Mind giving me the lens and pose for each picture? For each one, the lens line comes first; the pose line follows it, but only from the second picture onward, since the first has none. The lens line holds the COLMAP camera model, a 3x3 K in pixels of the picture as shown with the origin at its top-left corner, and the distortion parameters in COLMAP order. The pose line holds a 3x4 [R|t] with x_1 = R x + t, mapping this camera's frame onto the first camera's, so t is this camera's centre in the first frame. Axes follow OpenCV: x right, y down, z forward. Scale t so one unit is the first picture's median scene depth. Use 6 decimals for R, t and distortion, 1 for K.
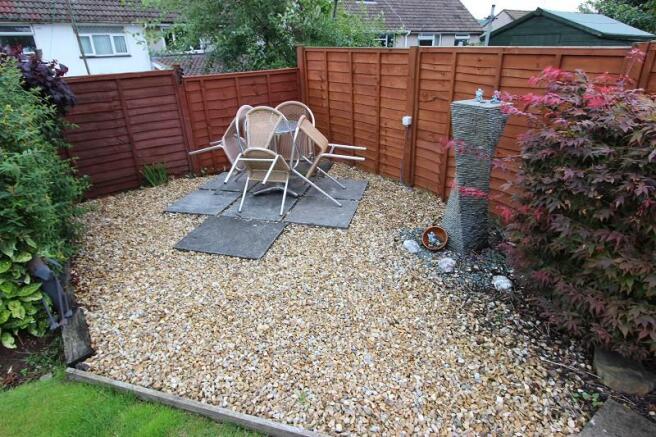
lens RADIAL K [[381.2, 0, 328.6], [0, 381.2, 201.2], [0, 0, 1]] dist [0.000717, 0.000262]
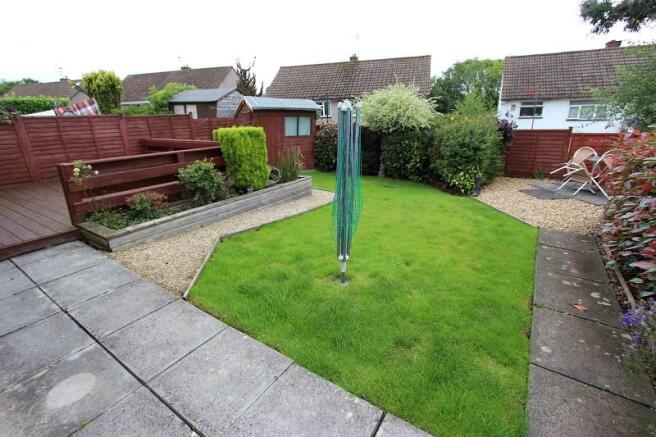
lens RADIAL K [[301.0, 0, 329.7], [0, 301.0, 210.5], [0, 0, 1]] dist [-0.002179, -0.000363]
pose [[0.309847, 0.298117, -0.902841, 0.269697], [-0.352981, 0.917777, 0.181909, 0.078145], [0.882836, 0.262322, 0.389599, -0.232169]]
